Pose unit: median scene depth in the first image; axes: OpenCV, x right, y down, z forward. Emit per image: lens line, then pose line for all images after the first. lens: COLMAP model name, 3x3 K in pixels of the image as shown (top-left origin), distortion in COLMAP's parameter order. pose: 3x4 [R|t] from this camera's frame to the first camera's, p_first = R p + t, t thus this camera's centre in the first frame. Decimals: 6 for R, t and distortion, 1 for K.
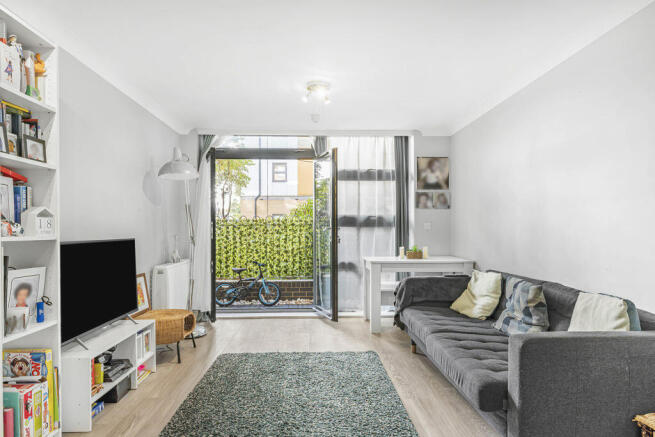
lens RADIAL K [[394.2, 0, 328.3], [0, 394.2, 224.9], [0, 0, 1]] dist [0.001195, 0.000016]
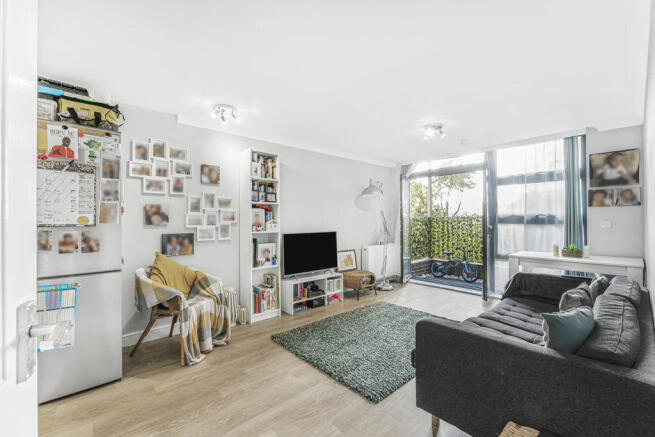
lens RADIAL K [[276.2, 0, 327.6], [0, 276.2, 217.5], [0, 0, 1]] dist [-0.000970, -0.000066]
pose [[0.638077, -0.008067, -0.769931, 0.337636], [0.011025, 0.999938, -0.001340, -0.020624], [0.769894, -0.007634, 0.638126, 0.051835]]
